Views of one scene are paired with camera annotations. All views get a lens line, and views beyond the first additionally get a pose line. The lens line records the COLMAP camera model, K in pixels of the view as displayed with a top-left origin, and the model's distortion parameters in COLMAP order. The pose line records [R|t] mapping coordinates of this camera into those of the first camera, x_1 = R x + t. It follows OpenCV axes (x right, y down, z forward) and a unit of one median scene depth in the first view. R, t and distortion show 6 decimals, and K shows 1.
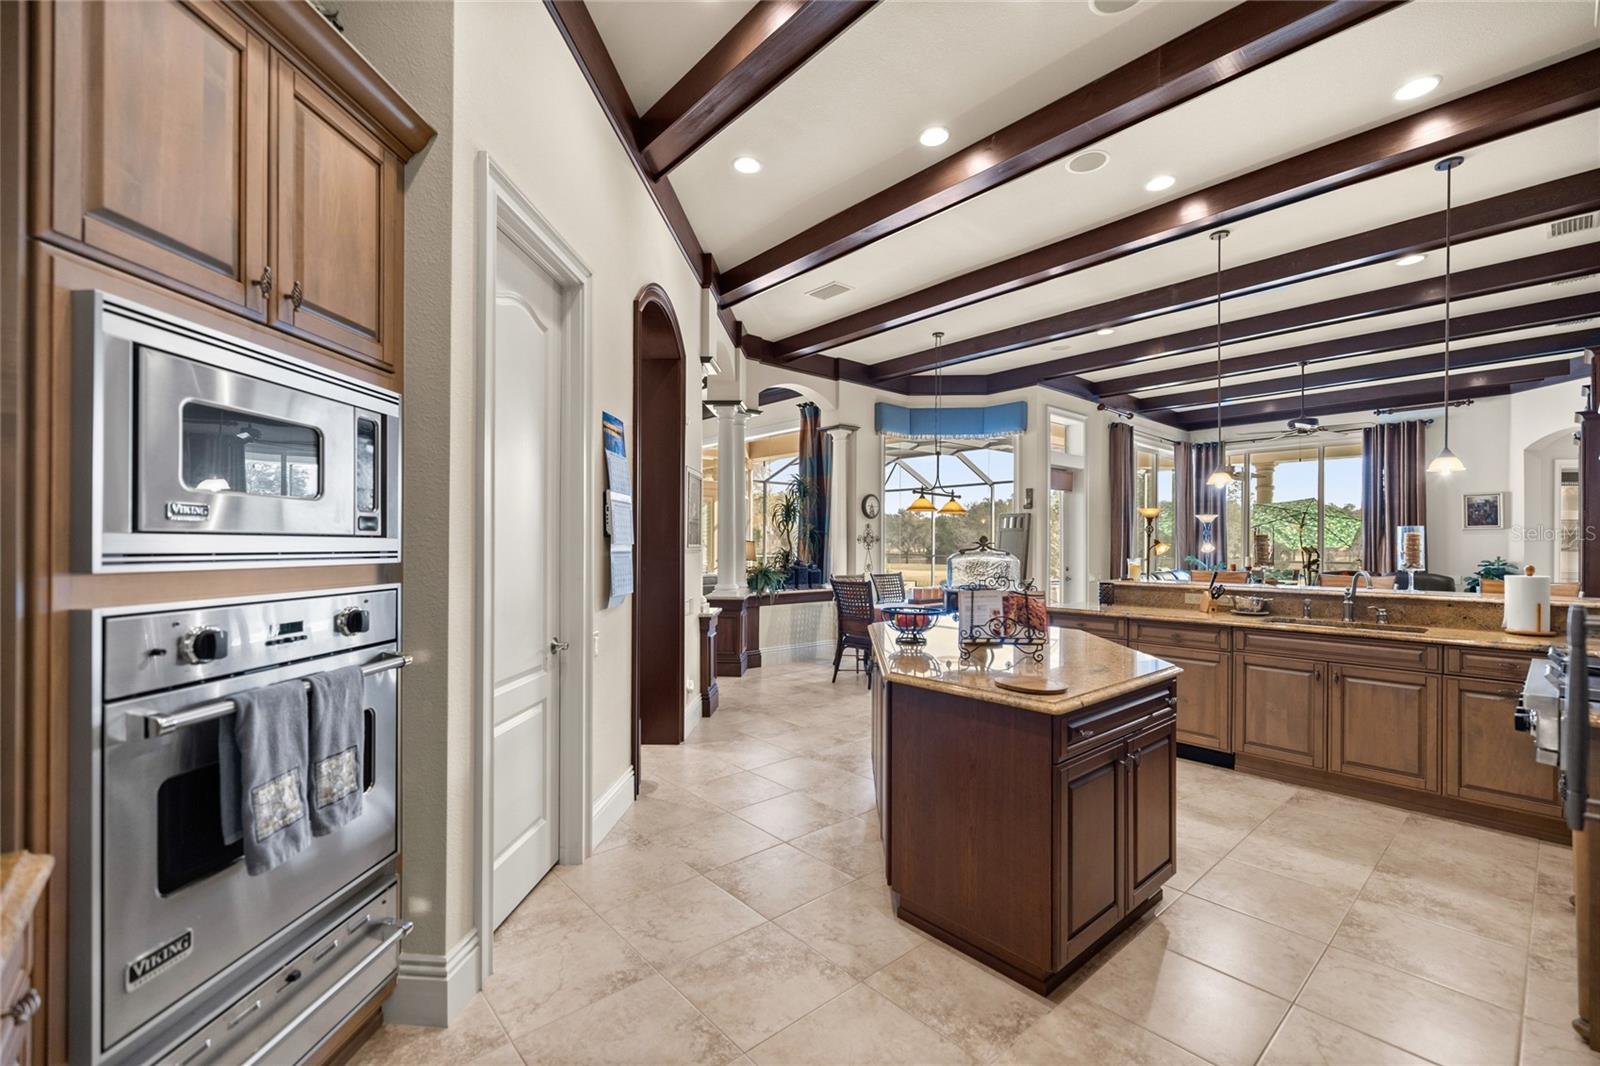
lens RADIAL K [[676.3, 0, 798.6], [0, 676.3, 541.5], [0, 0, 1]] dist [0.000290, -0.000423]
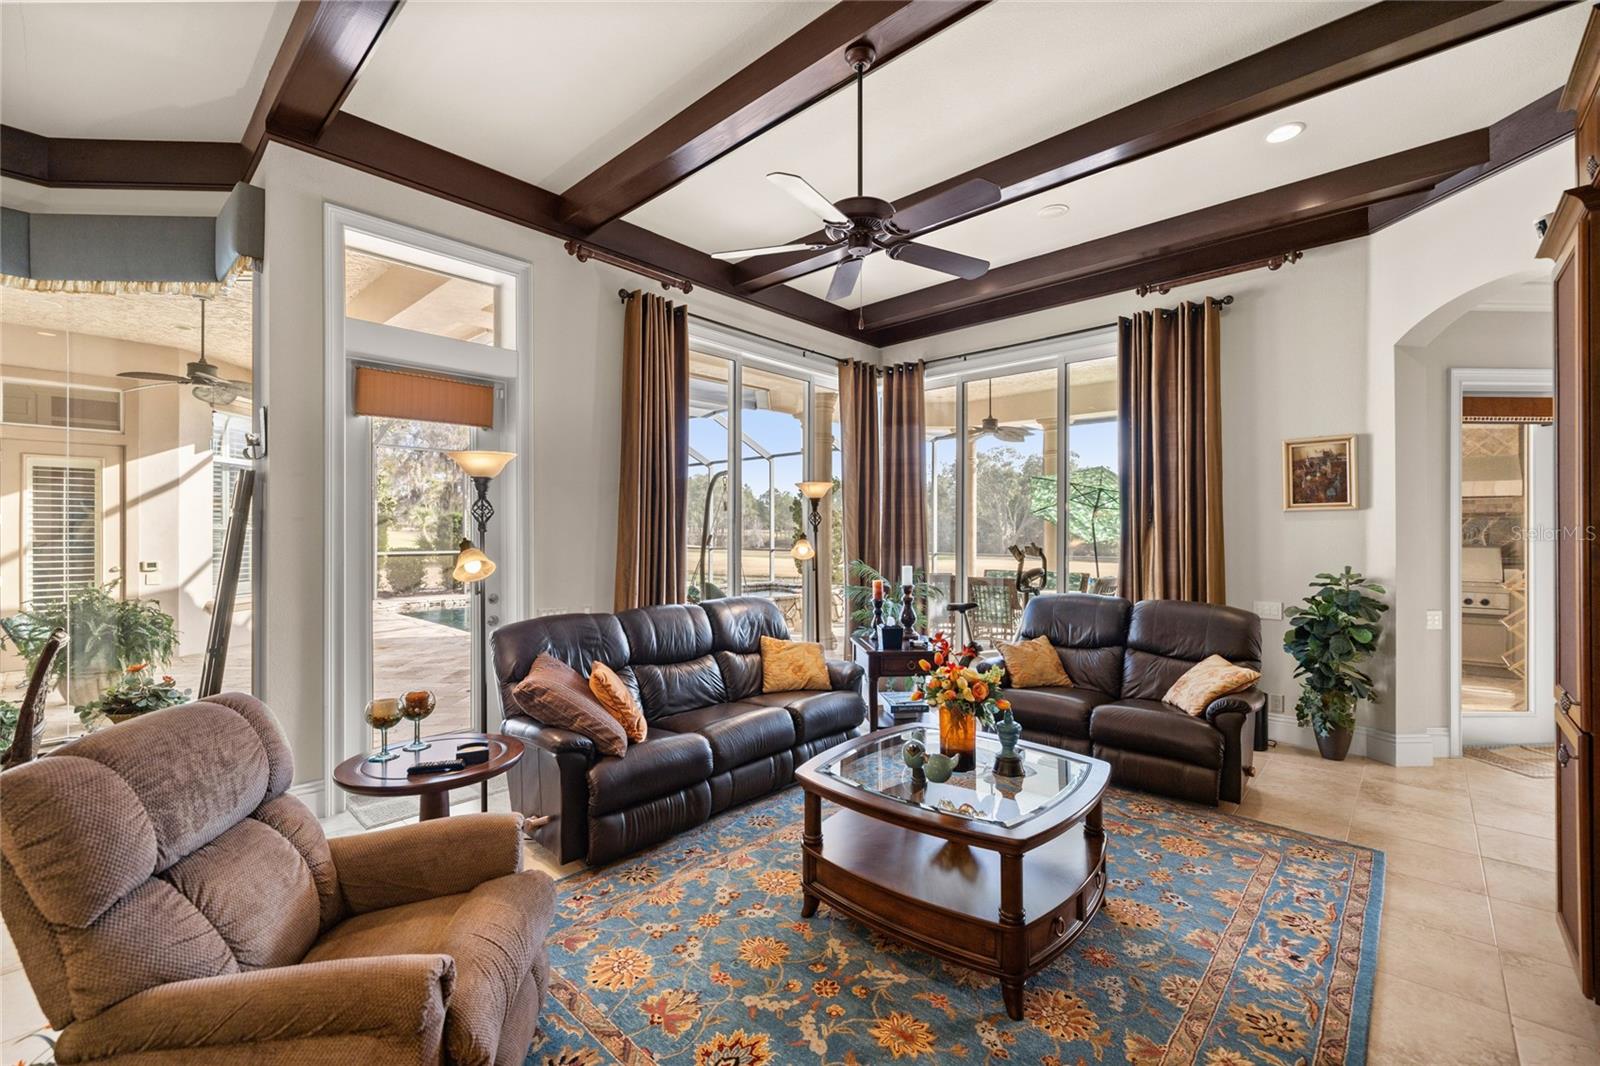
lens RADIAL K [[676.3, 0, 796.0], [0, 676.3, 528.3], [0, 0, 1]] dist [0.000290, -0.000423]
pose [[0.993778, -0.003864, 0.111315, 0.565943], [0.003886, 0.999992, 0.000024, -0.006353], [-0.111314, 0.000409, 0.993785, 0.541031]]
